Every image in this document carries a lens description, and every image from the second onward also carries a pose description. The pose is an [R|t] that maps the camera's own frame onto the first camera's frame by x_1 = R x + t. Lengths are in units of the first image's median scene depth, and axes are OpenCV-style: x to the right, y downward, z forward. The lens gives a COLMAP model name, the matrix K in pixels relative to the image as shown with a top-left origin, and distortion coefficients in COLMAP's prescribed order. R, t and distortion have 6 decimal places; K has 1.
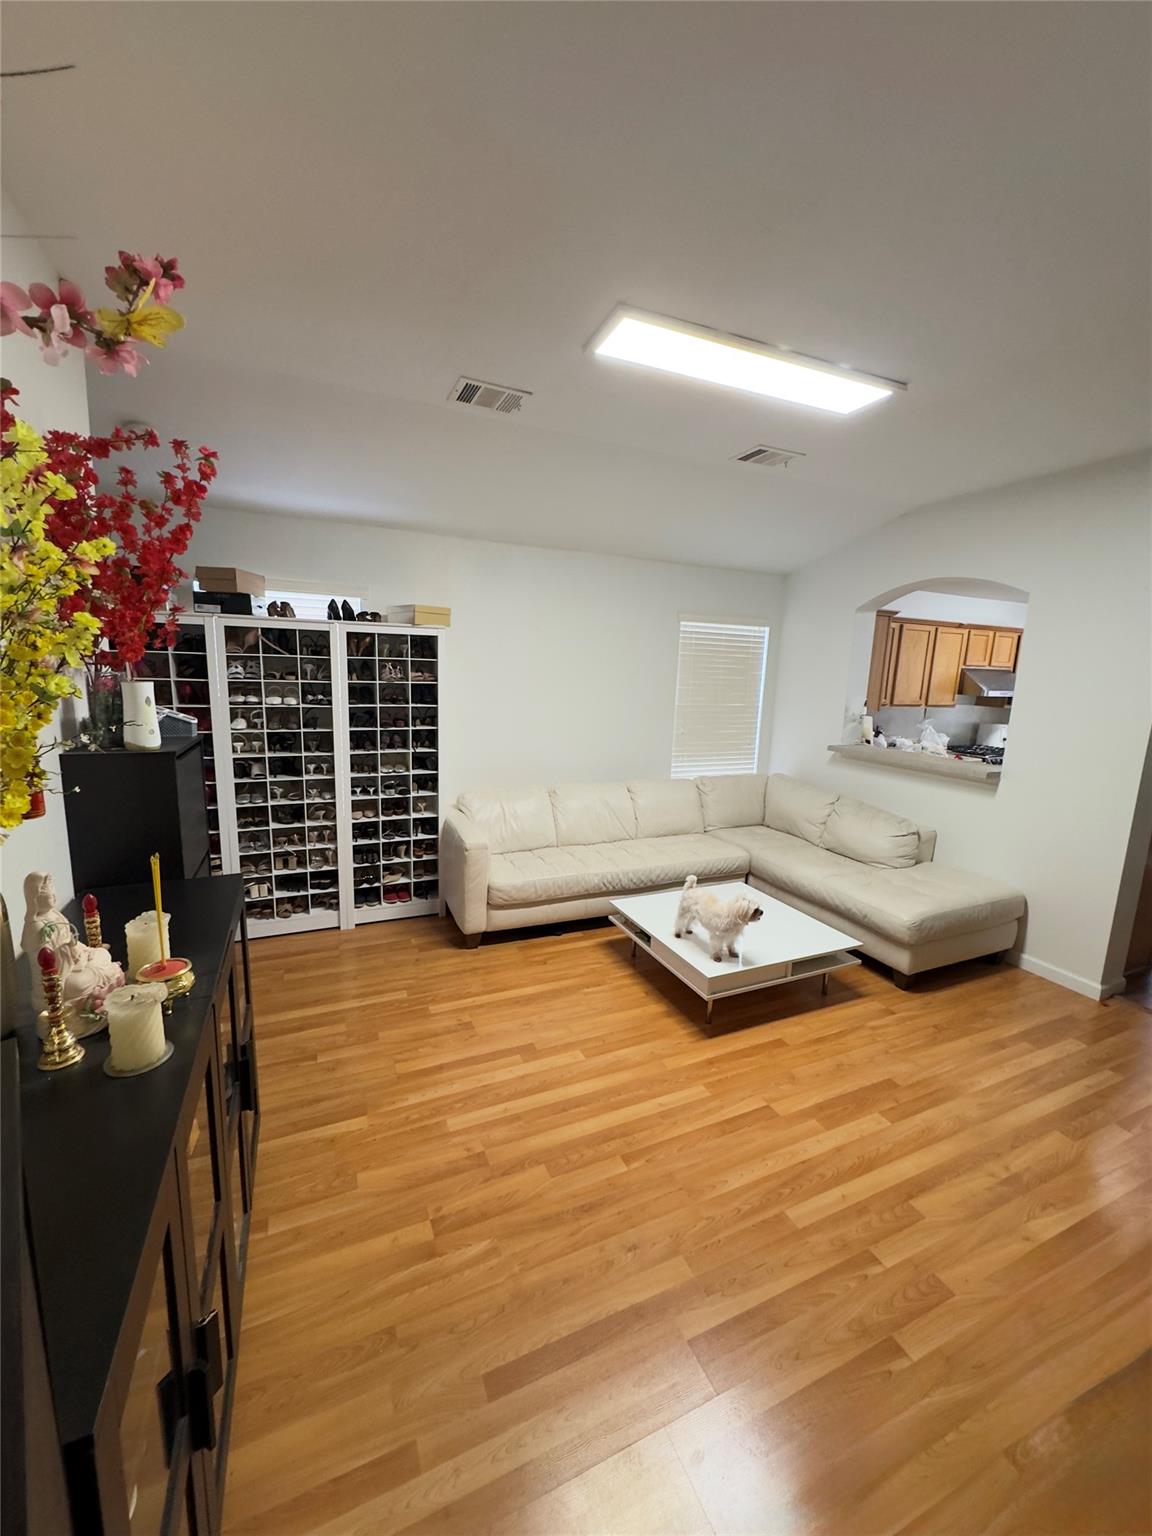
lens RADIAL K [[609.6, 0, 580.3], [0, 609.6, 769.7], [0, 0, 1]] dist [-0.002959, 0.000392]
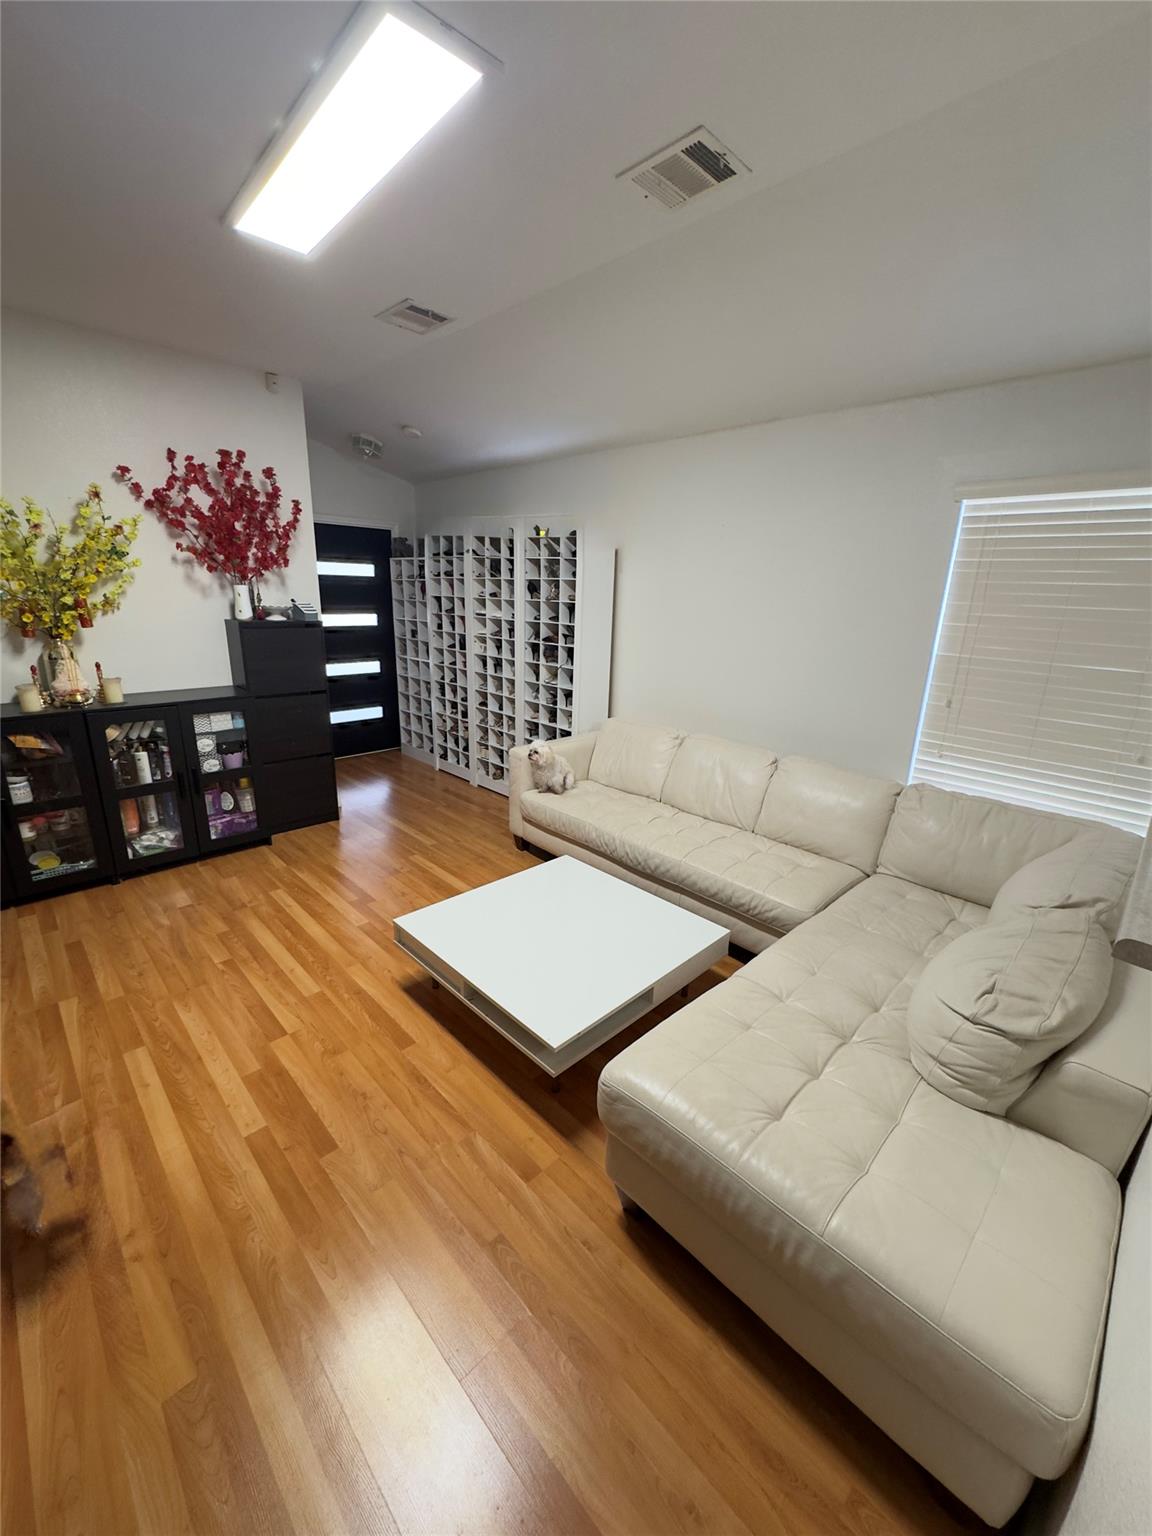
lens RADIAL K [[609.6, 0, 578.6], [0, 609.6, 767.7], [0, 0, 1]] dist [-0.002959, 0.000392]
pose [[0.348313, 0.245147, -0.904754, 1.349612], [-0.177370, 0.964997, 0.193186, -0.126440], [0.920444, 0.093187, 0.379603, 1.123063]]
